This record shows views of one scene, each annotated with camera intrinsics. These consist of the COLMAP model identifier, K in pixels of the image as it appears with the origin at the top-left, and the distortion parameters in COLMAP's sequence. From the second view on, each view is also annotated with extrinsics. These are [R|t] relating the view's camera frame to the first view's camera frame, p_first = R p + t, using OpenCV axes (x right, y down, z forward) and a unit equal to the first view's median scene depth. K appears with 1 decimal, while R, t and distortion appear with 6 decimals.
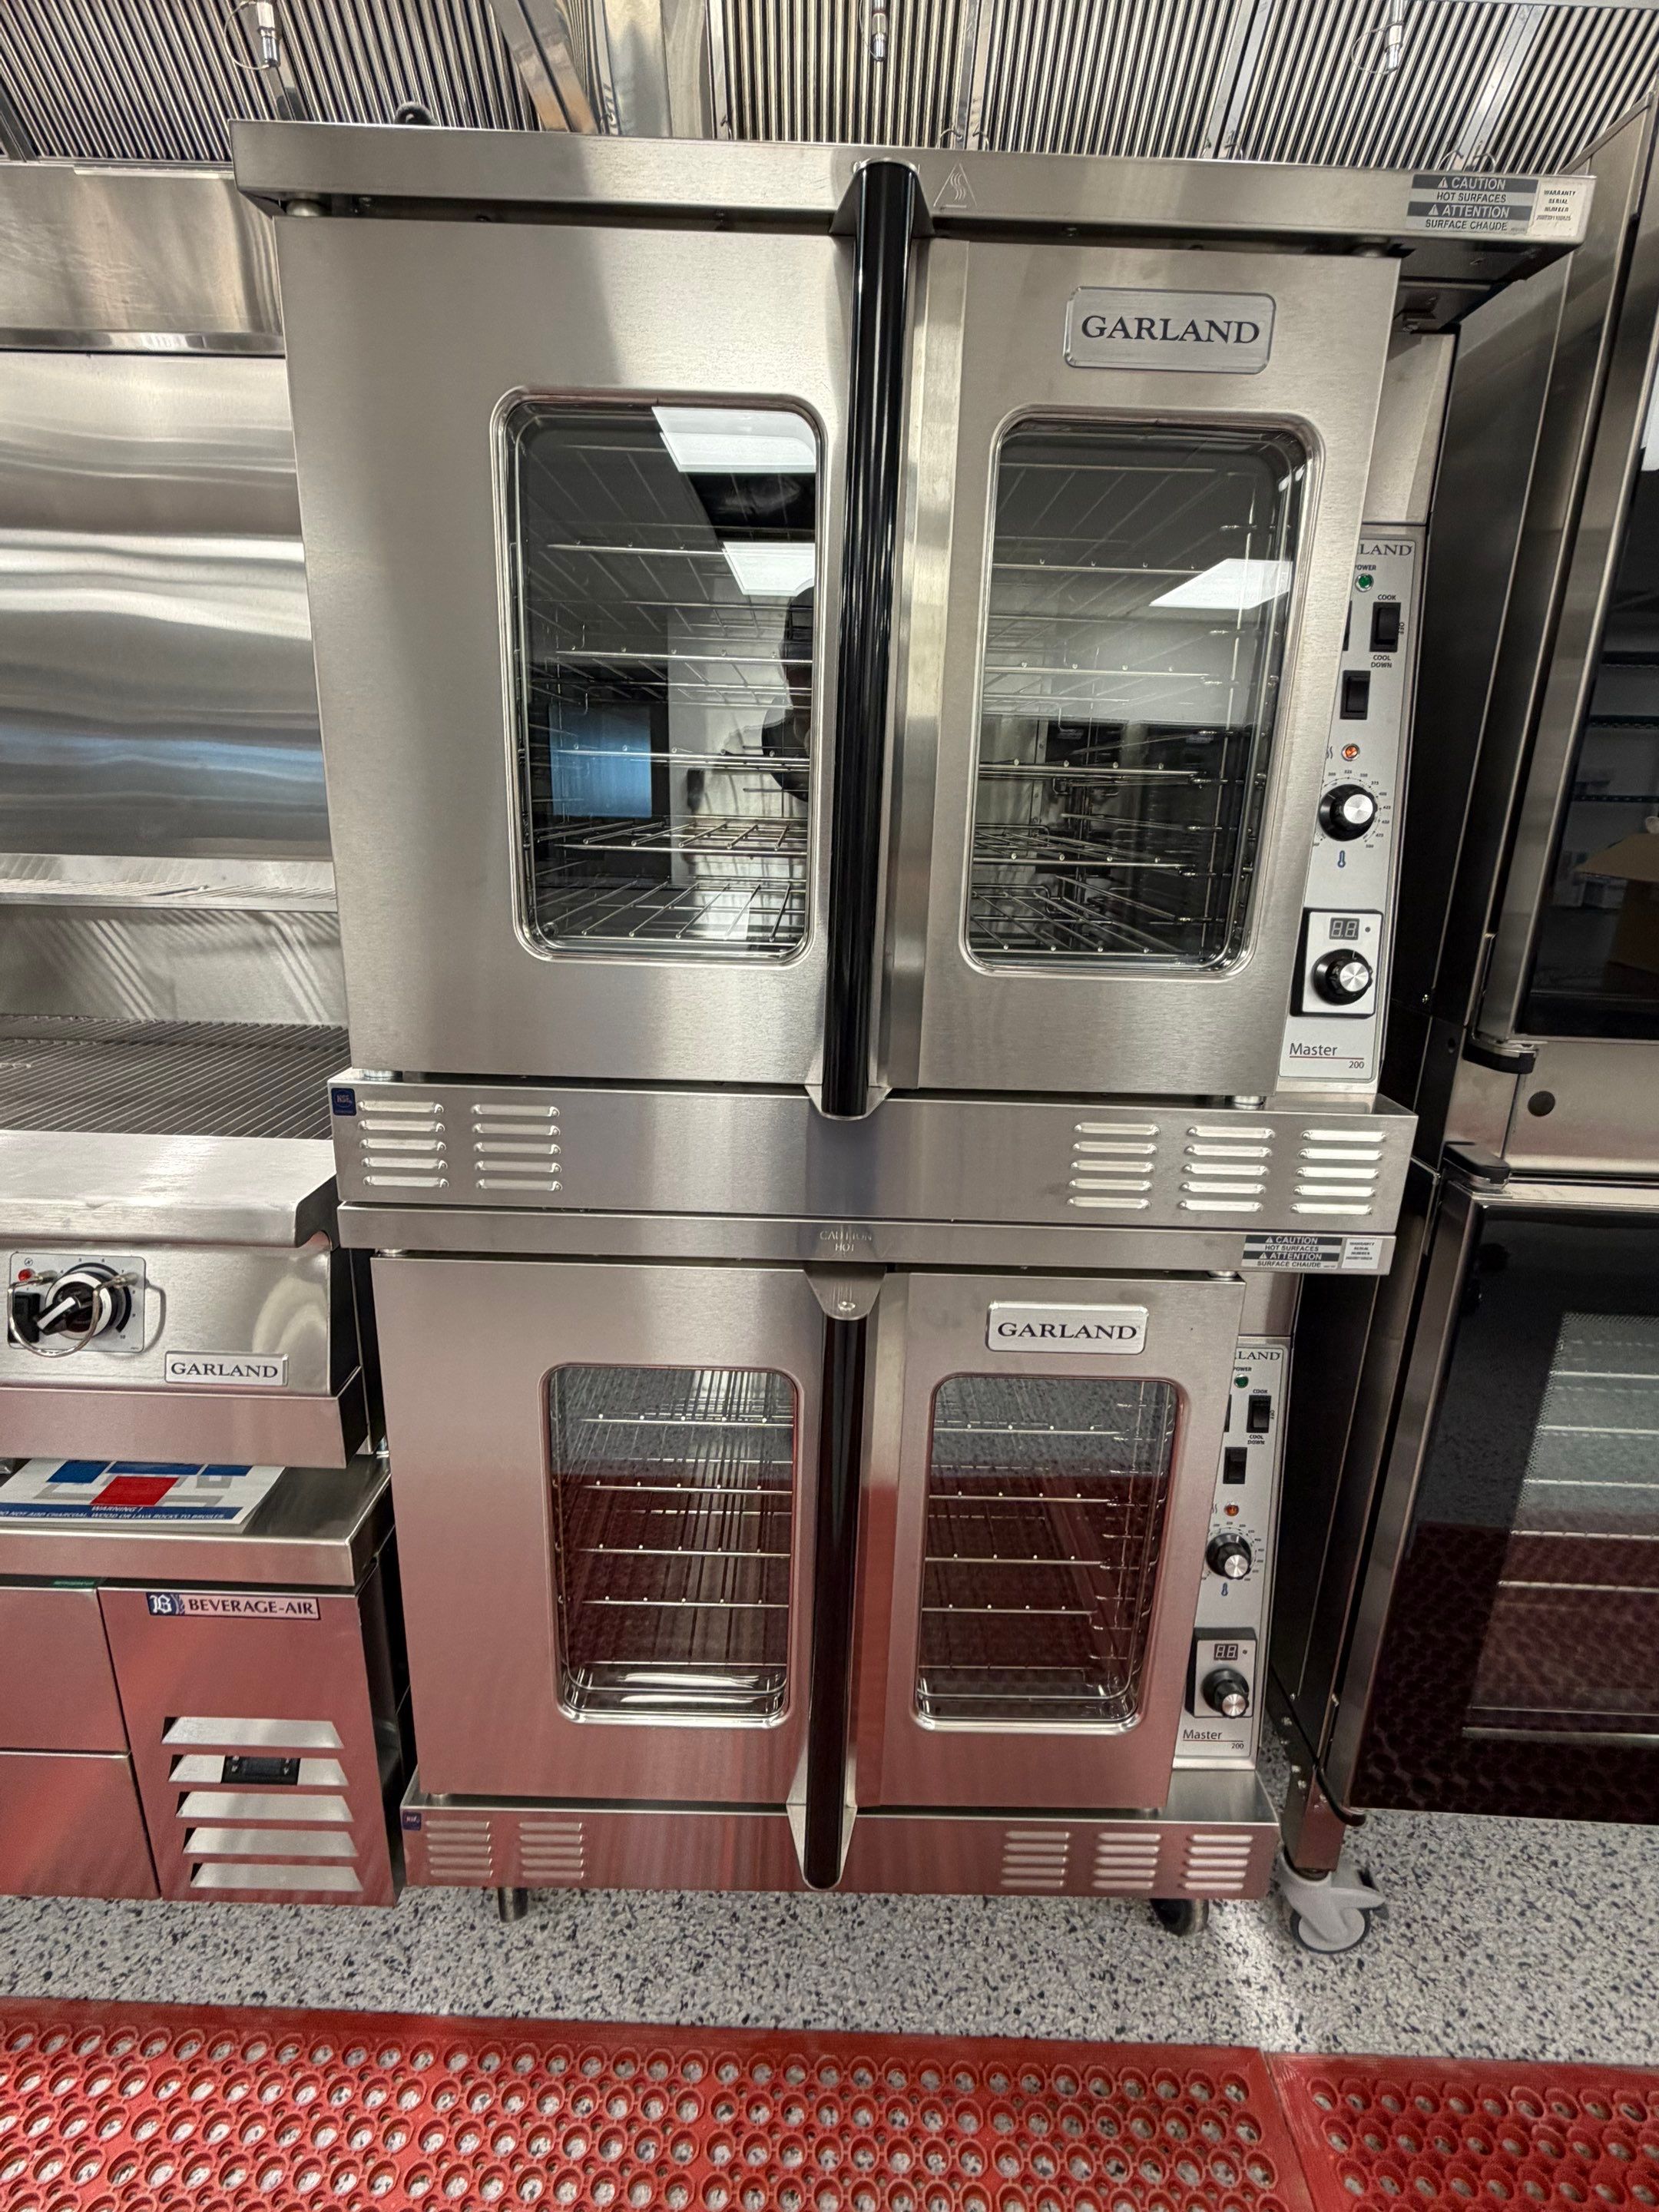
lens RADIAL K [[1078.2, 0, 817.3], [0, 1078.2, 1110.6], [0, 0, 1]] dist [0.005032, -0.000256]
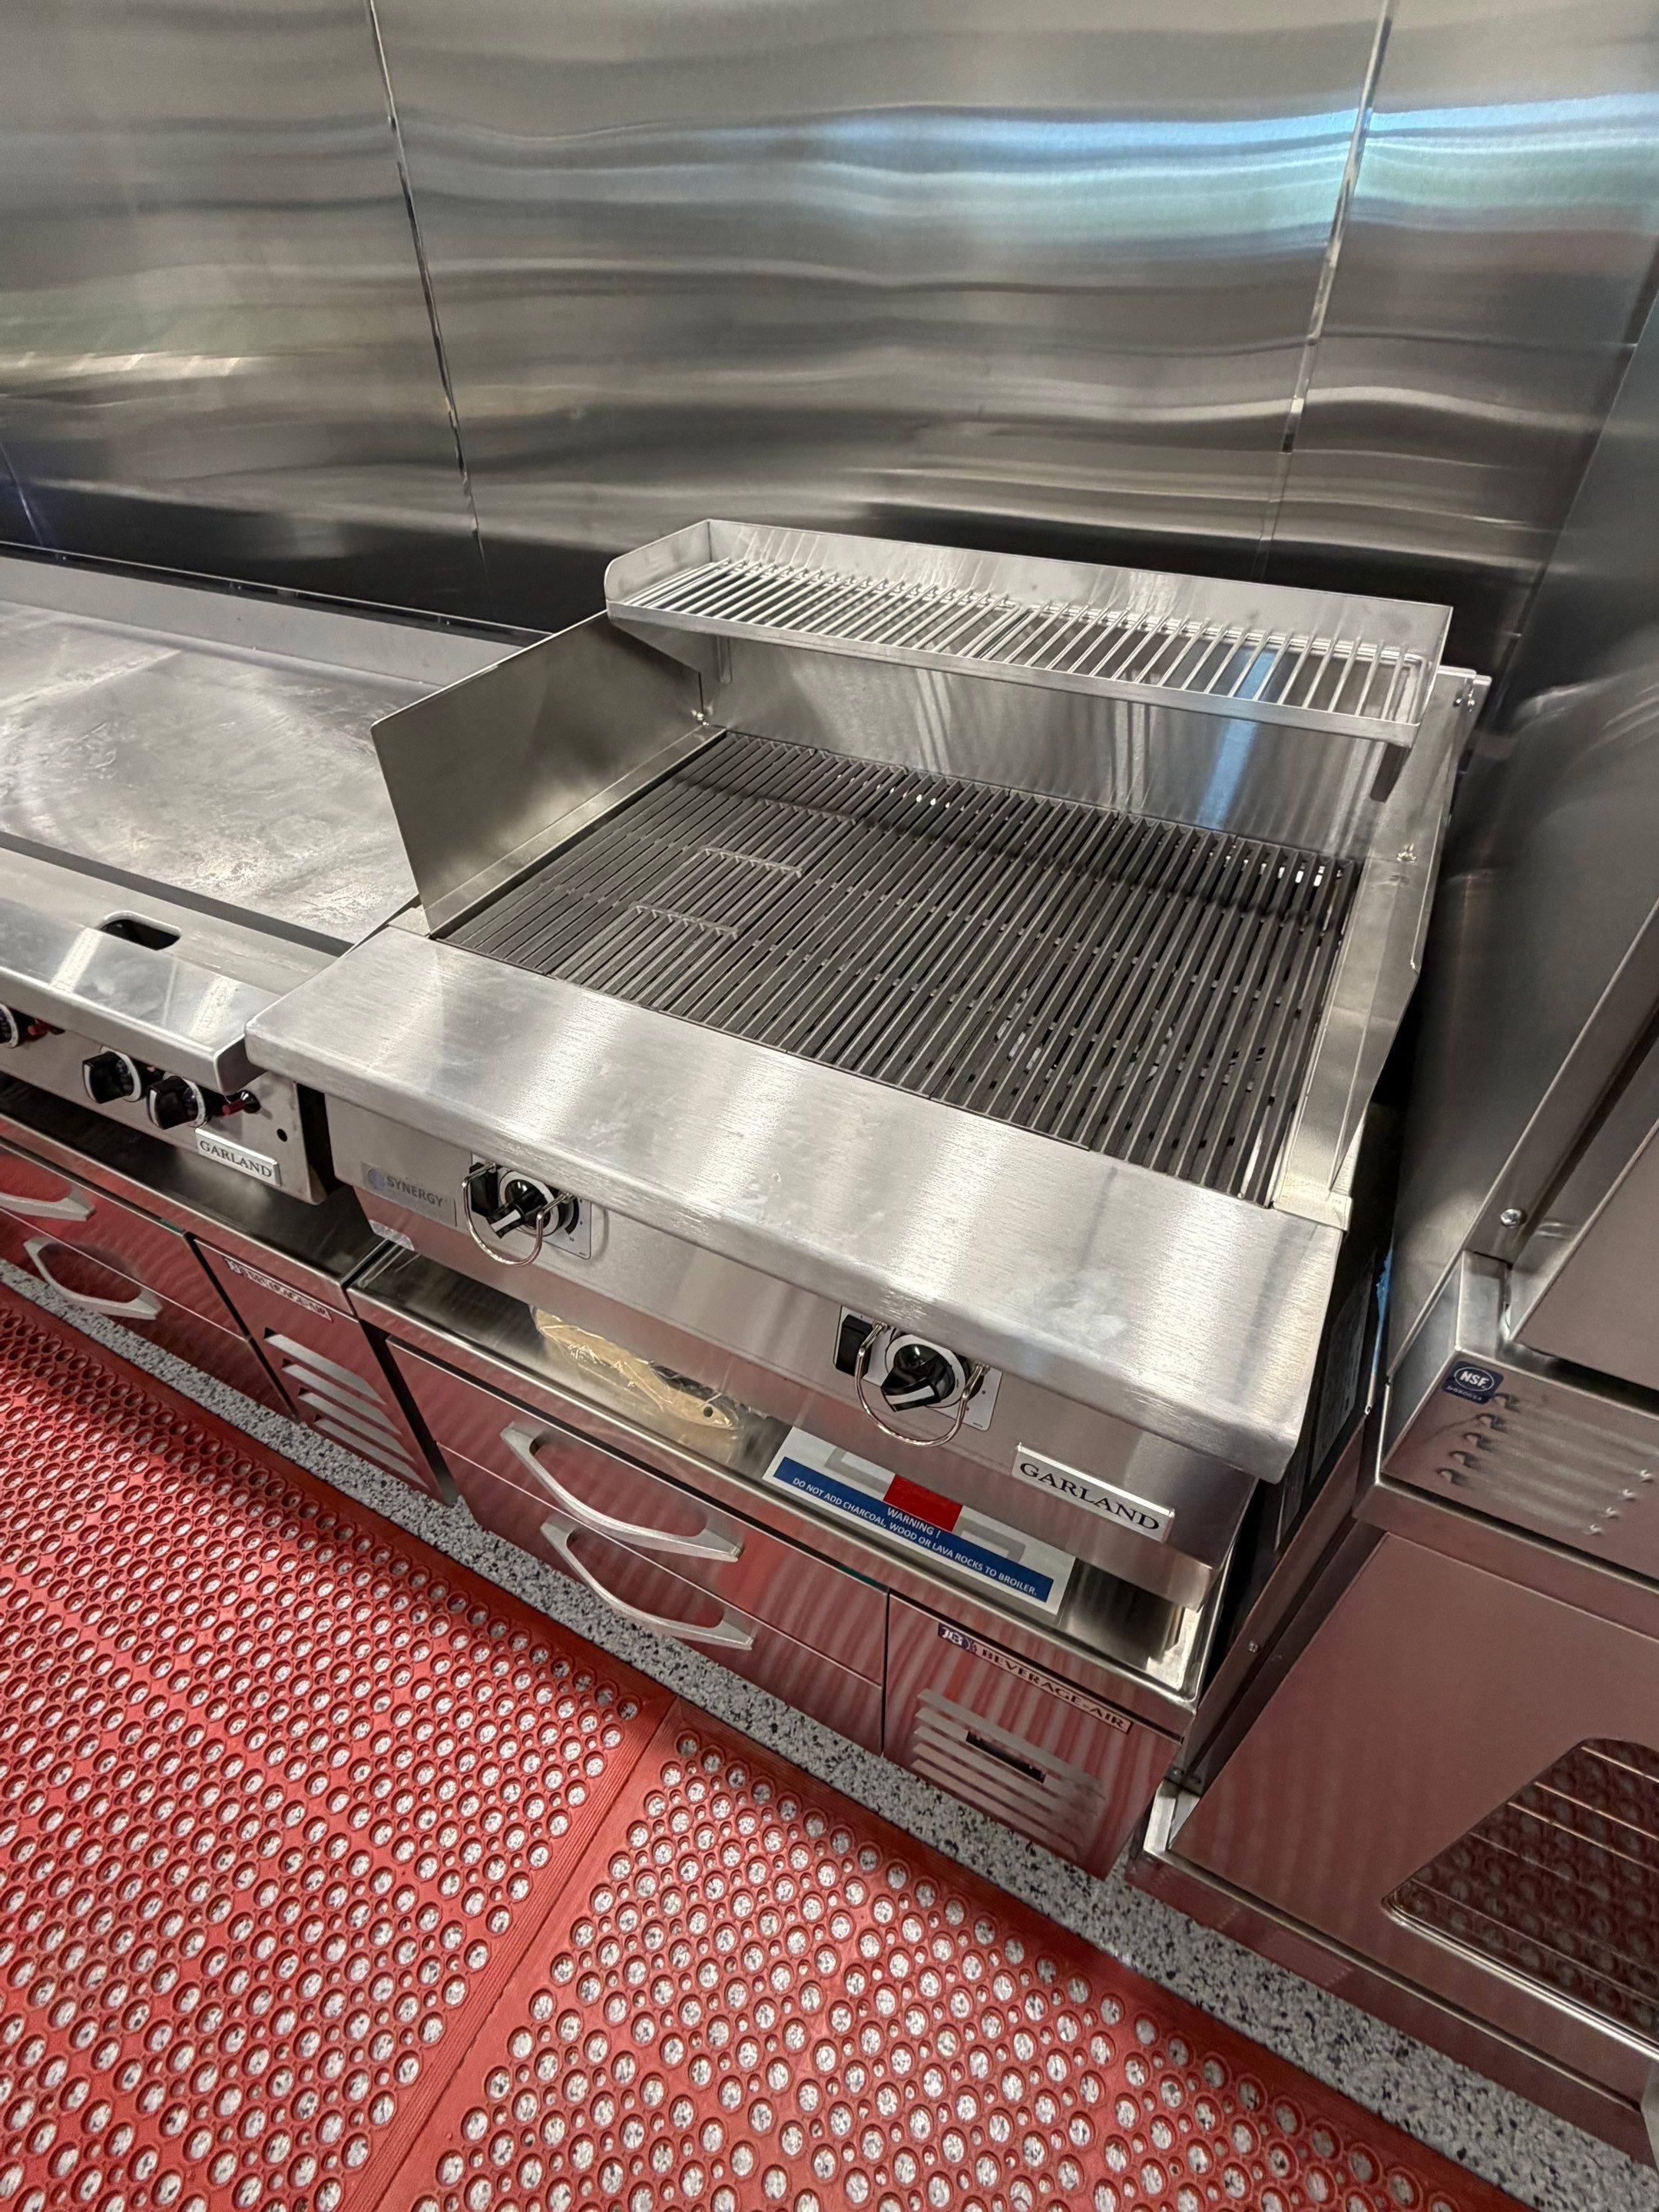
lens RADIAL K [[1078.2, 0, 825.8], [0, 1078.2, 1098.7], [0, 0, 1]] dist [0.005032, -0.000256]
pose [[0.890608, 0.267036, -0.368115, -0.458834], [-0.085323, 0.893192, 0.441507, -0.296159], [0.446695, -0.361801, 0.818268, 0.373754]]
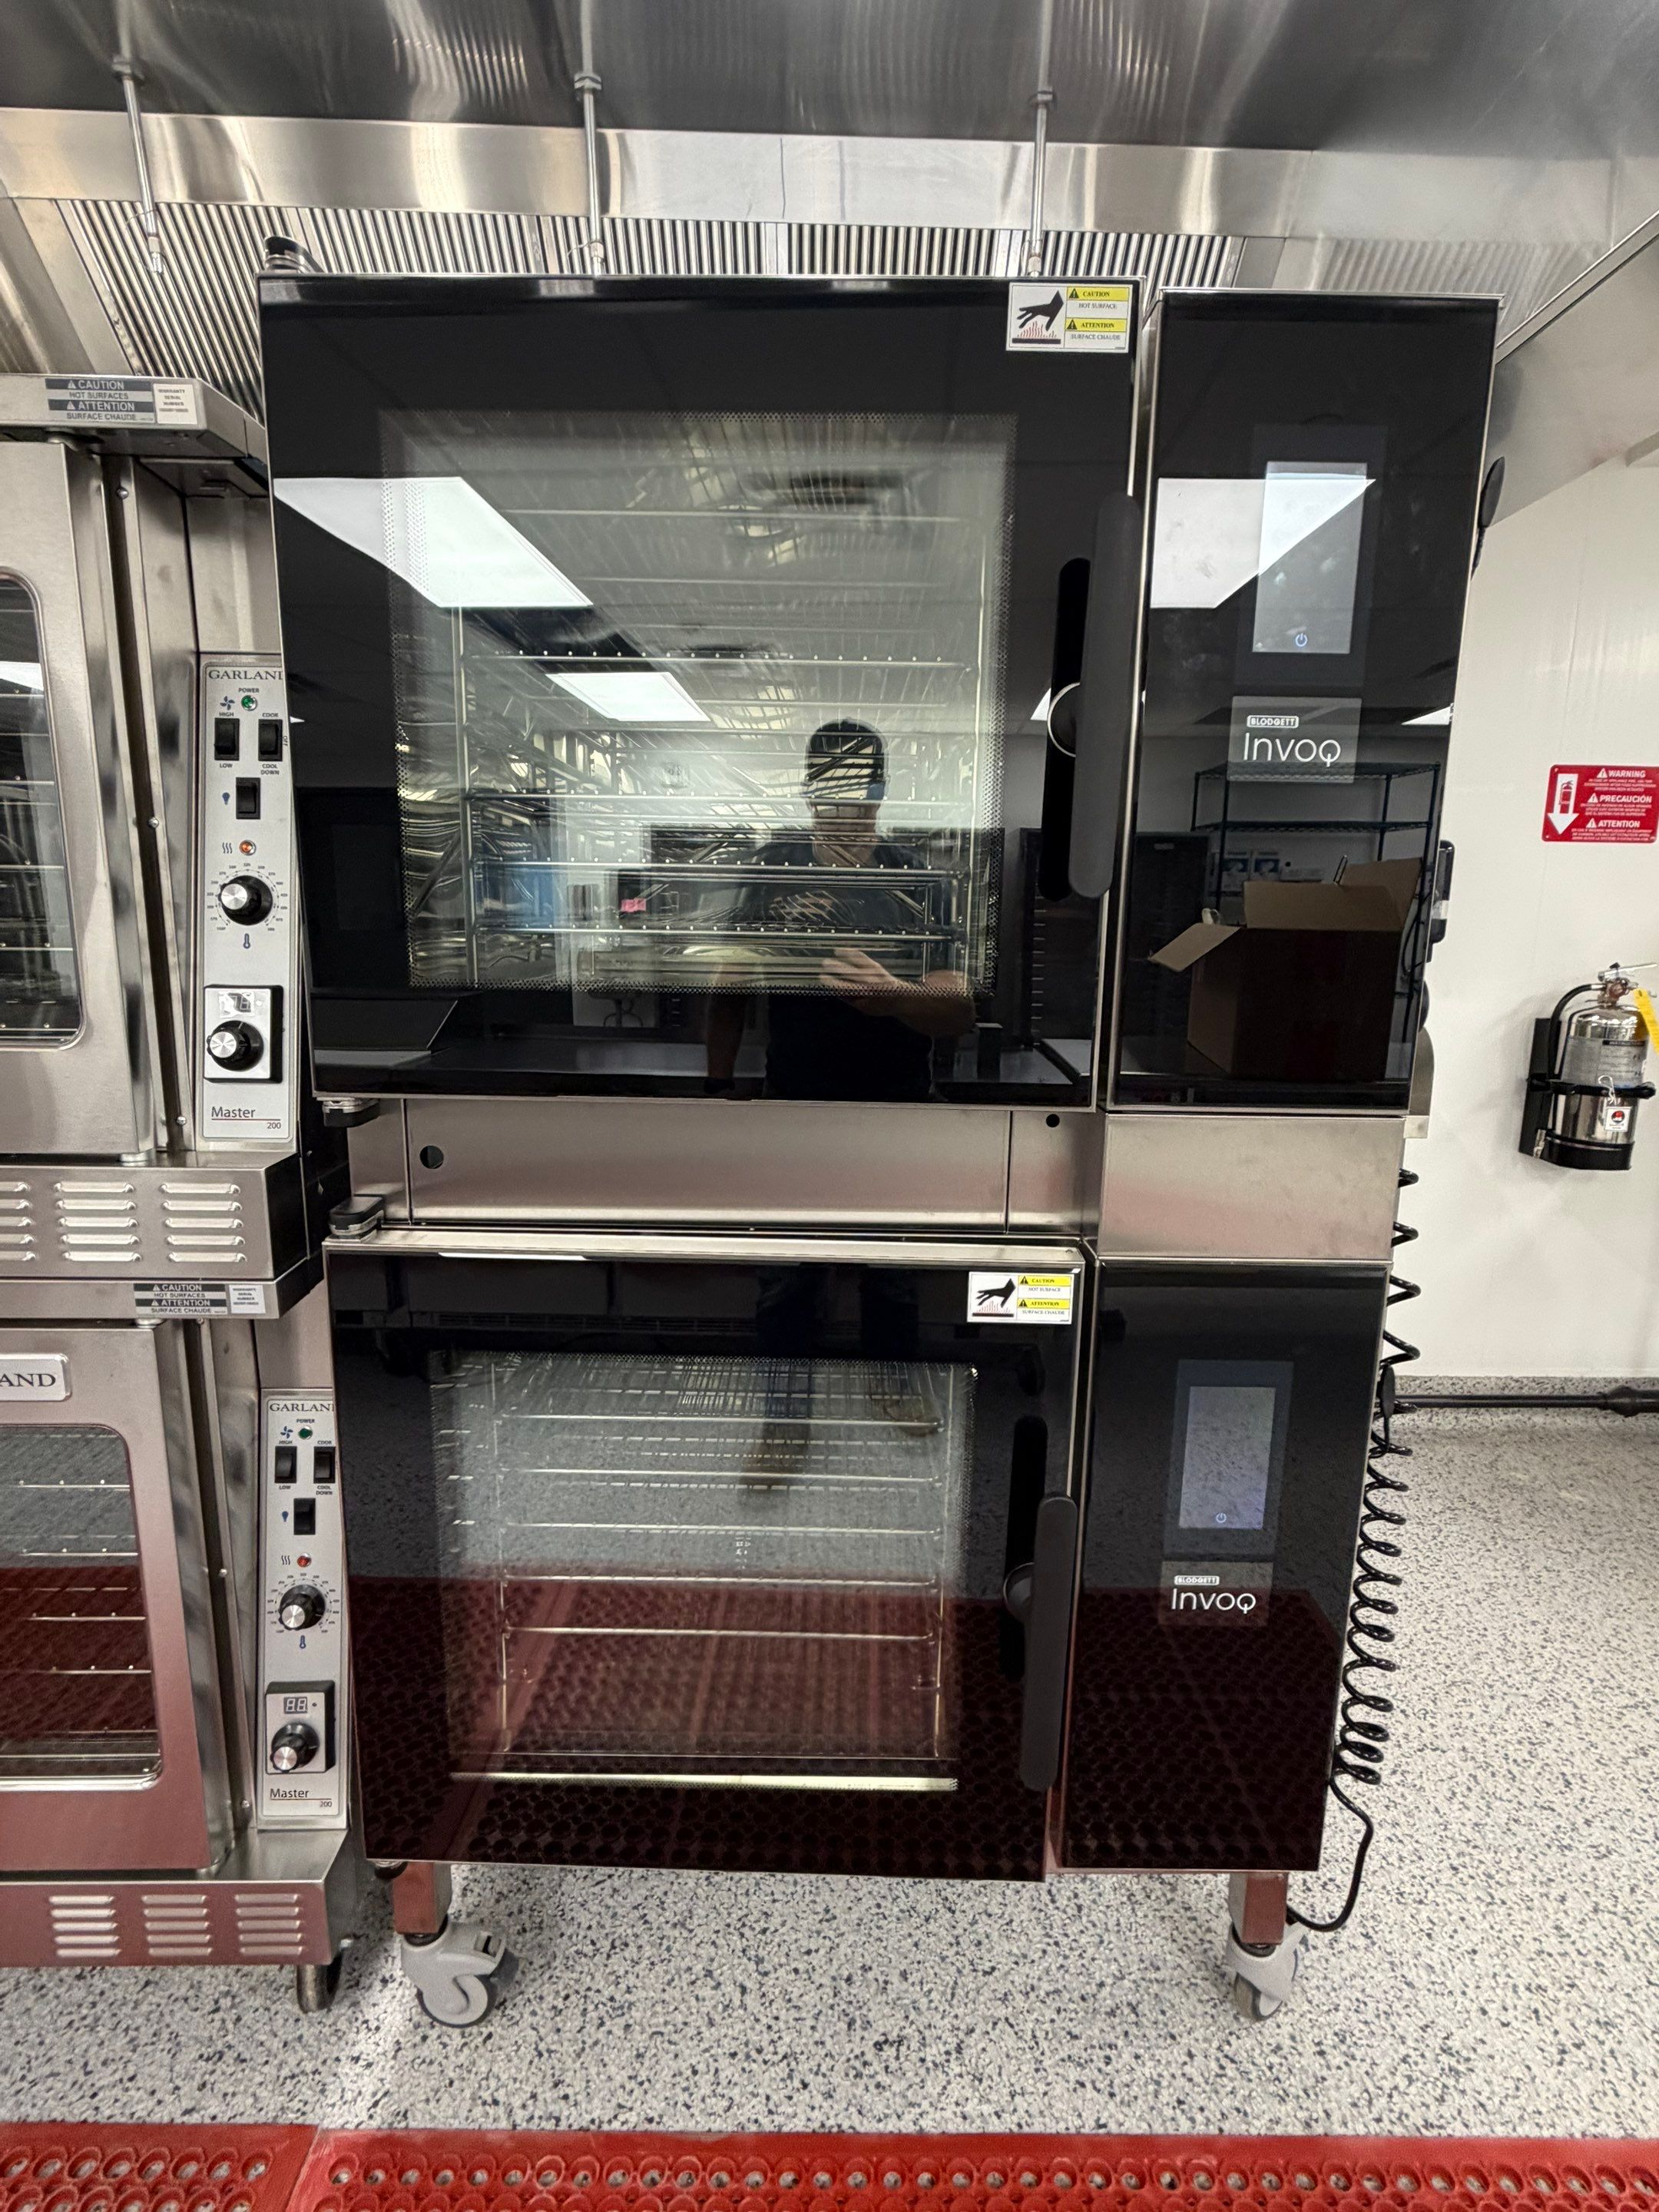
lens RADIAL K [[1078.2, 0, 838.2], [0, 1078.2, 1115.1], [0, 0, 1]] dist [0.005032, -0.000256]
pose [[0.999768, -0.021096, 0.004281, 0.926023], [0.021417, 0.994828, -0.099293, 0.059095], [-0.002165, 0.099361, 0.995049, -0.078797]]
